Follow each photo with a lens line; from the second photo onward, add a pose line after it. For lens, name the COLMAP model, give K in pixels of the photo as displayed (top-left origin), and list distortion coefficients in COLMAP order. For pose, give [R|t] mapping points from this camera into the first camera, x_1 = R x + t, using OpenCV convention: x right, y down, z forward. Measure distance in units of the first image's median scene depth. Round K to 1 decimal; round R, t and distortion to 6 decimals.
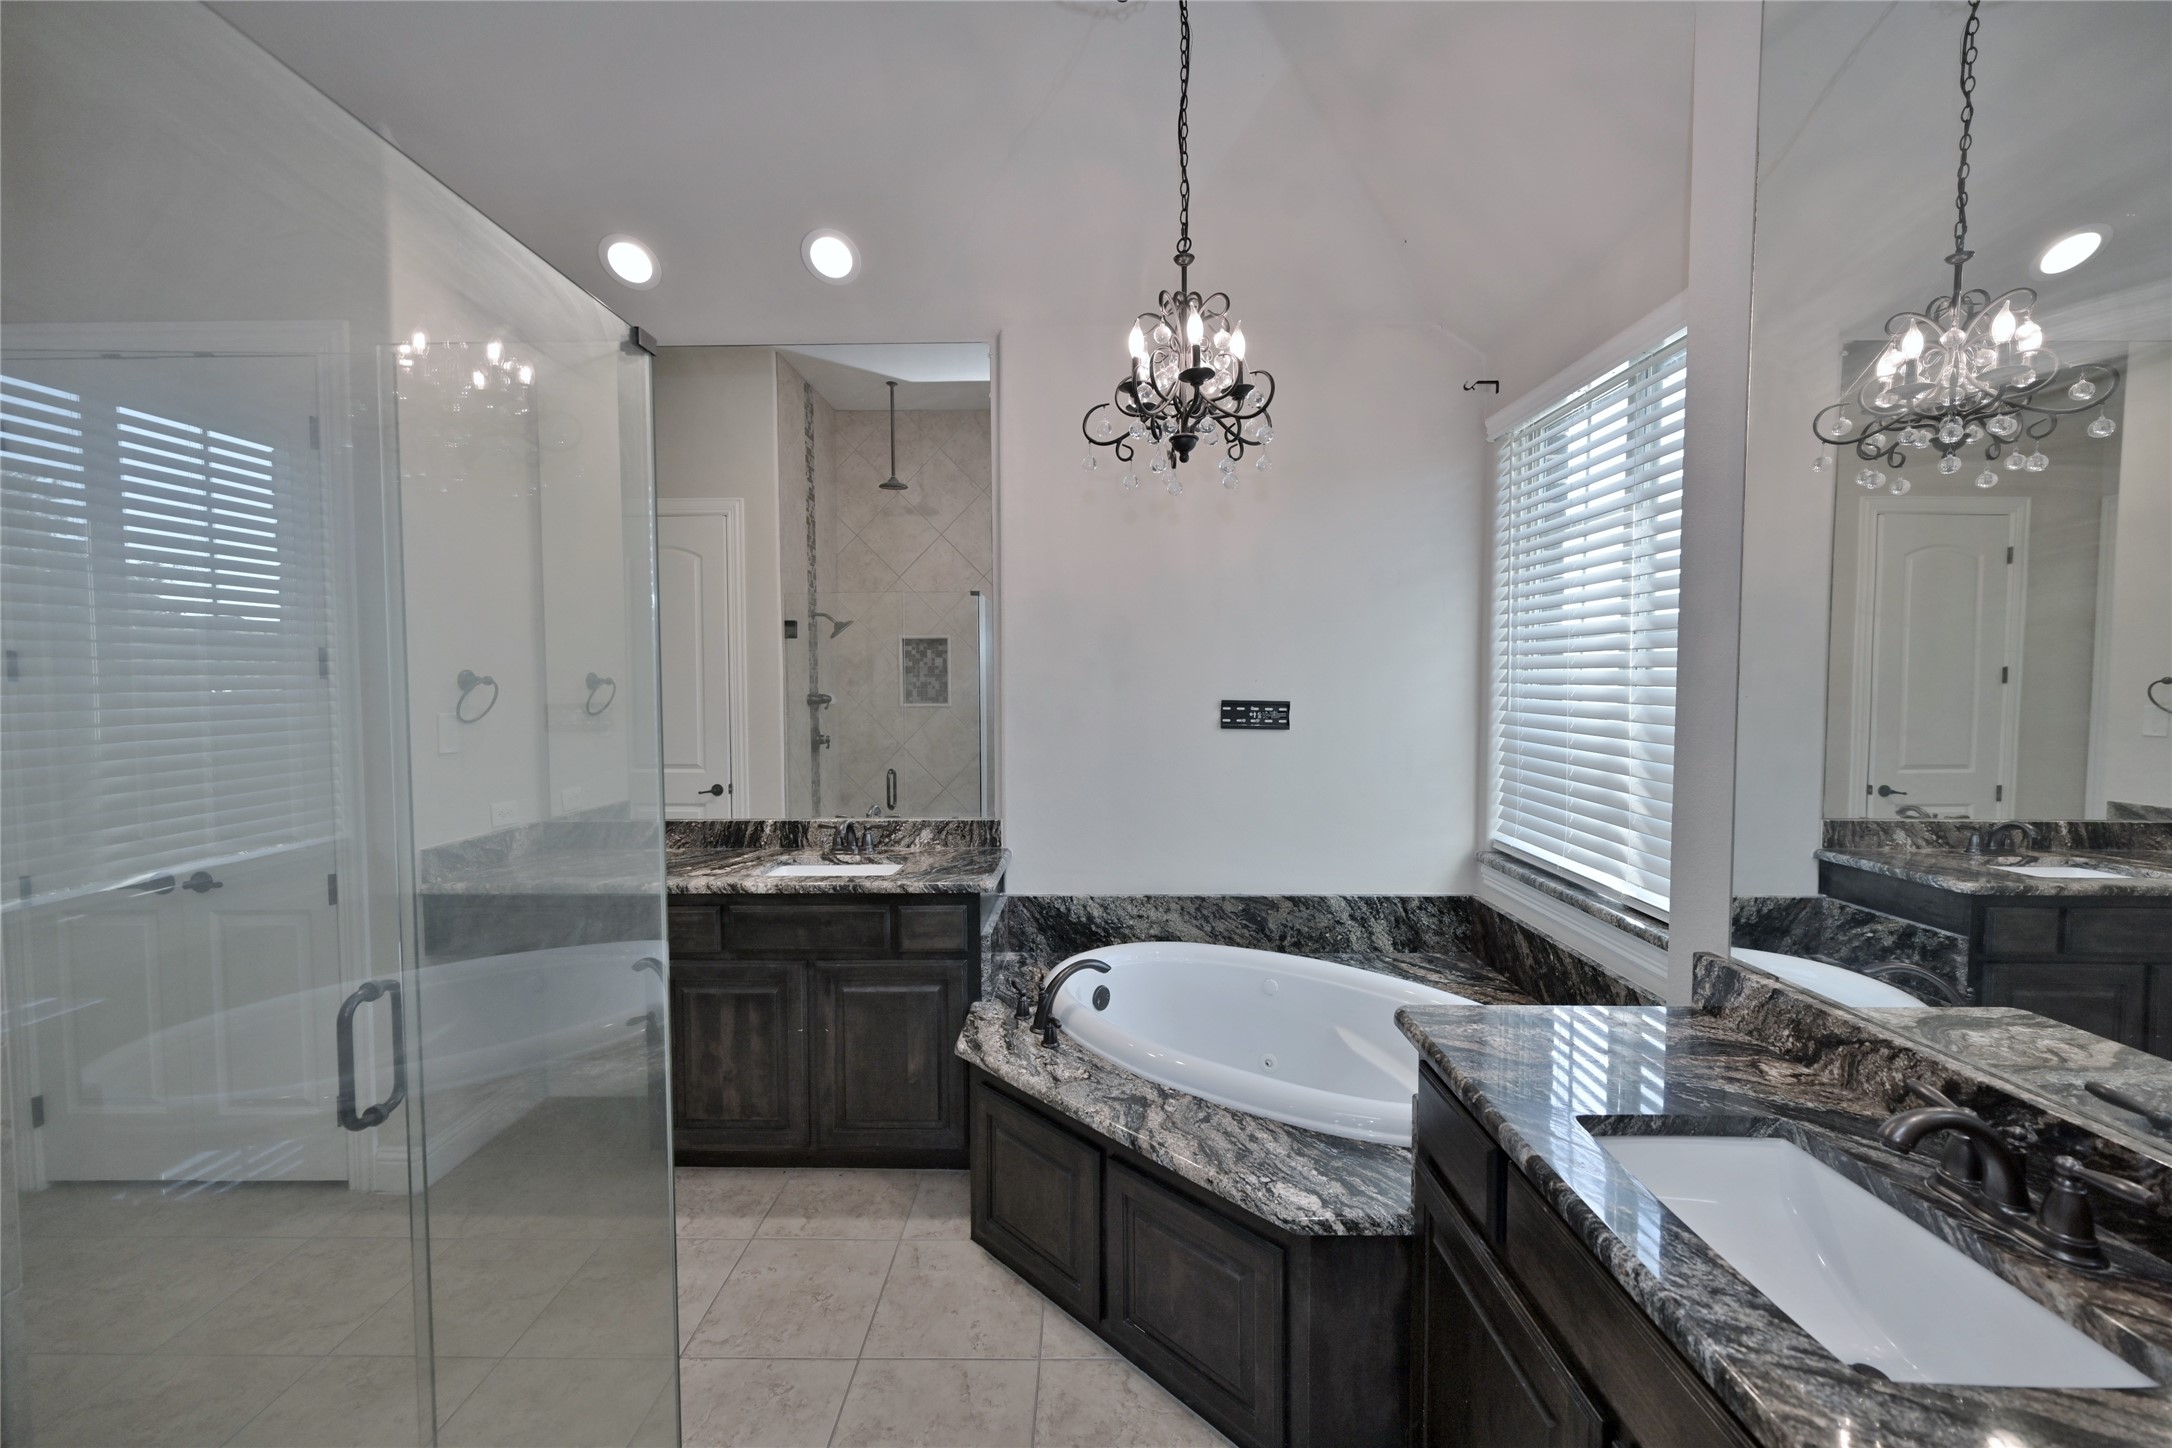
lens RADIAL K [[865.6, 0, 1083.8], [0, 865.6, 719.2], [0, 0, 1]] dist [-0.000066, -0.000016]
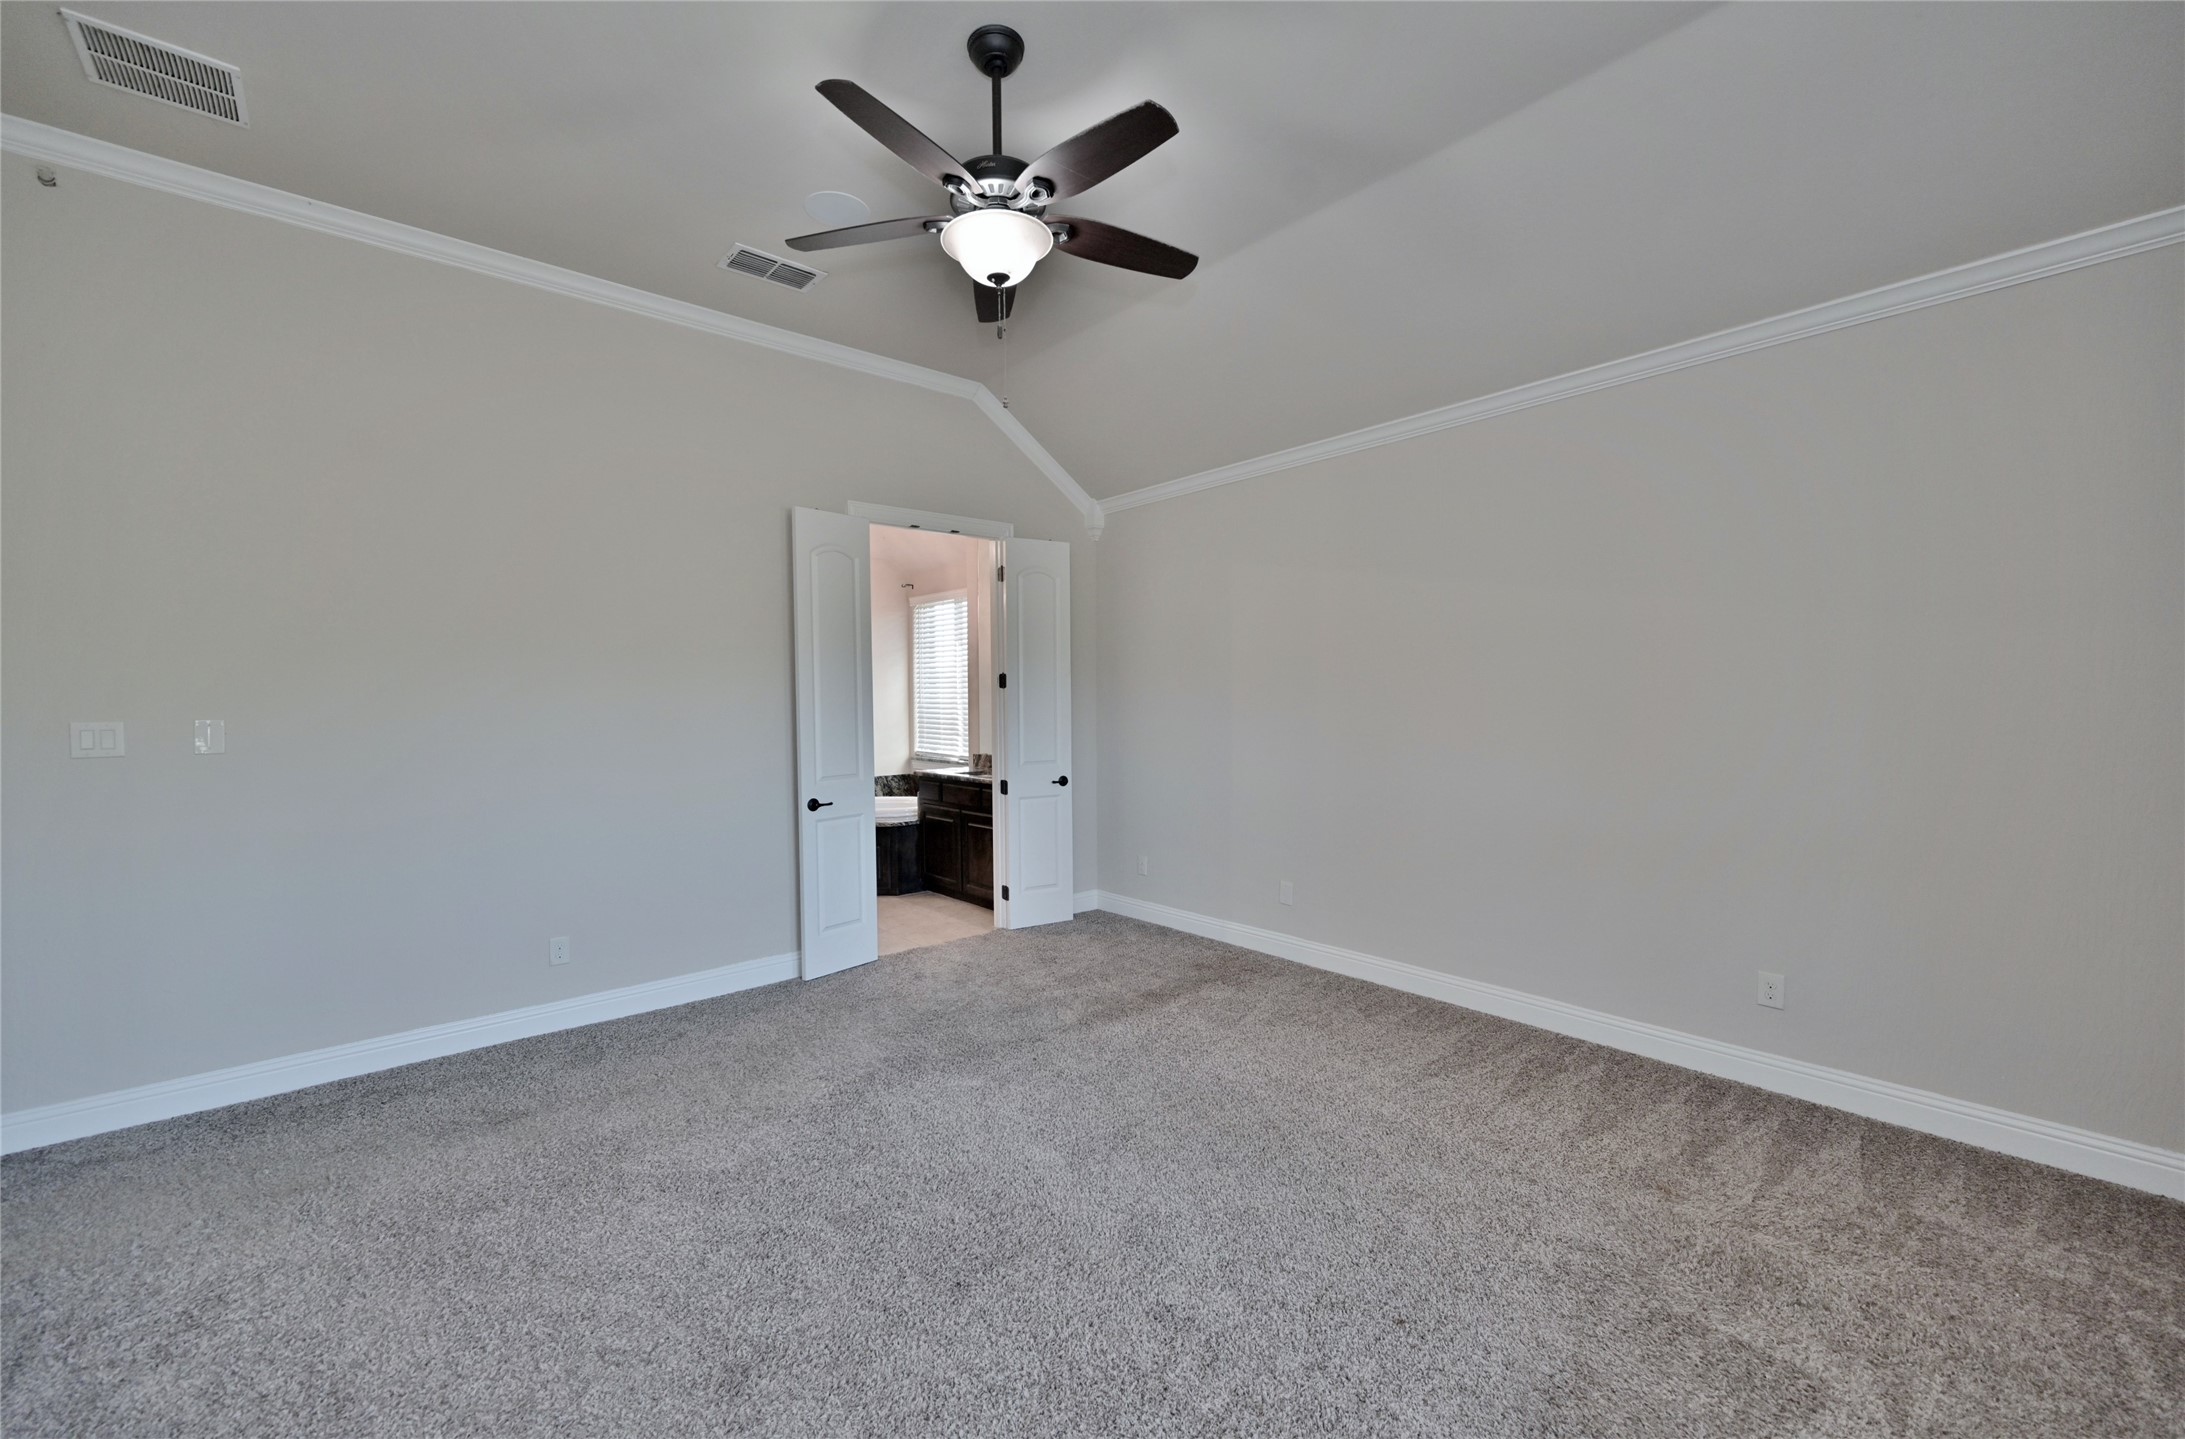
lens RADIAL K [[859.9, 0, 1092.5], [0, 859.9, 717.4], [0, 0, 1]] dist [-0.000122, 0.000000]
pose [[0.757816, -0.015993, 0.652272, -0.925028], [0.051387, 0.998057, -0.035231, 0.169932], [-0.650441, 0.060217, 0.757166, -1.501763]]
